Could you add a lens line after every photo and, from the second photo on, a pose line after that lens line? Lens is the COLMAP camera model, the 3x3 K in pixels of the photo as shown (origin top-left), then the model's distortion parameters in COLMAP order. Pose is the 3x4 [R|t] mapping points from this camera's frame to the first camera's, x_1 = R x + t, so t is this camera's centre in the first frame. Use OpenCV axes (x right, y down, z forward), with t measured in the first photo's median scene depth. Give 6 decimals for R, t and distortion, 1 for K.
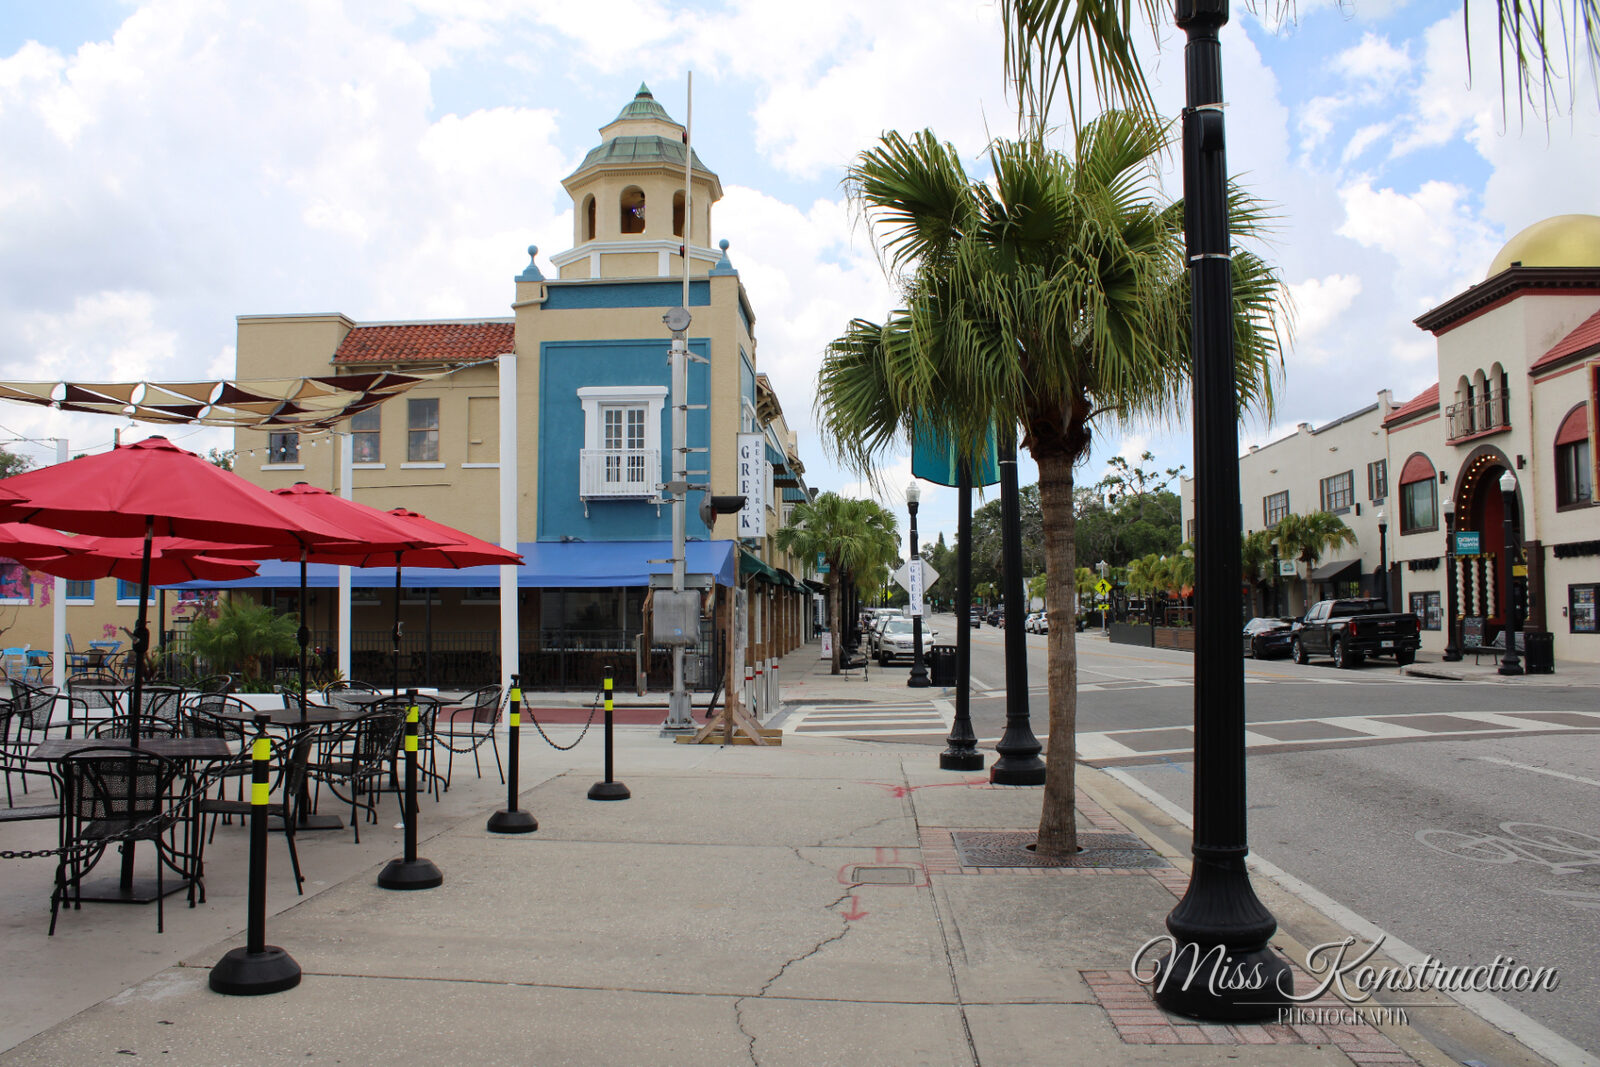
lens RADIAL K [[1303.3, 0, 800.0], [0, 1303.3, 533.5], [0, 0, 1]] dist [-0.008969, -0.001031]
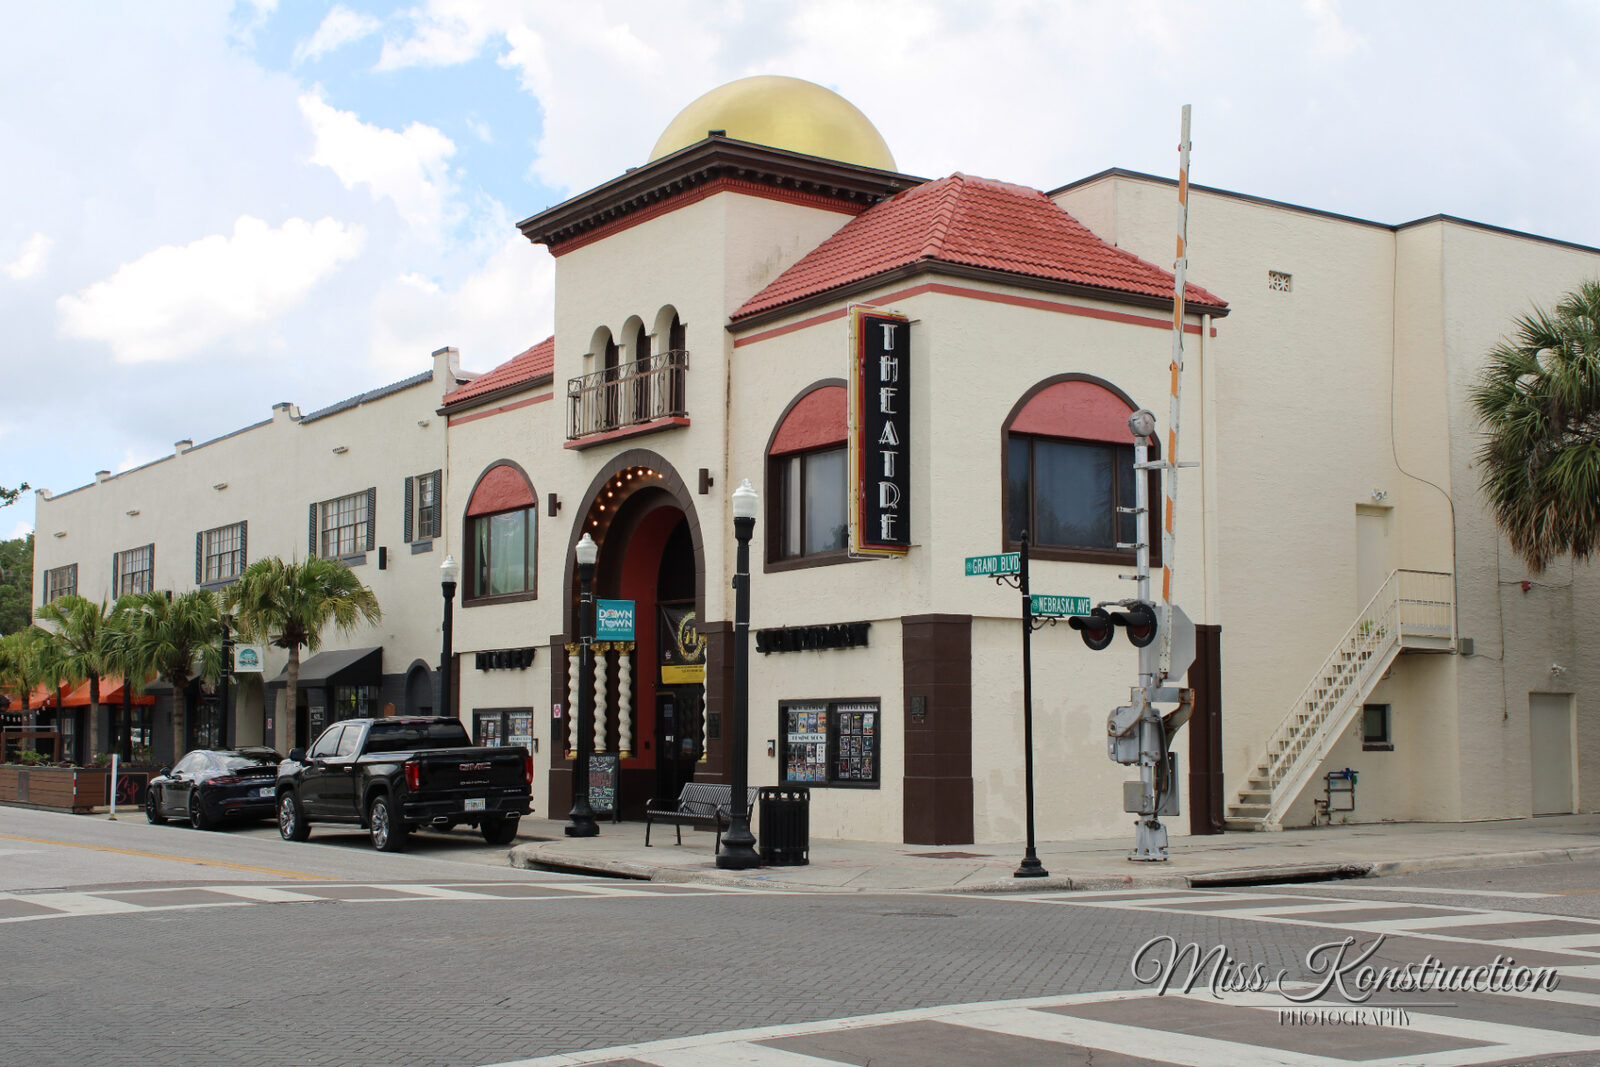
lens RADIAL K [[2084.7, 0, 801.1], [0, 2084.7, 572.4], [0, 0, 1]] dist [-0.065969, -0.041530]
pose [[0.790673, 0.063684, 0.608917, 0.035034], [-0.051963, 0.997967, -0.036899, 0.014101], [-0.610029, -0.002466, 0.792375, 0.231660]]
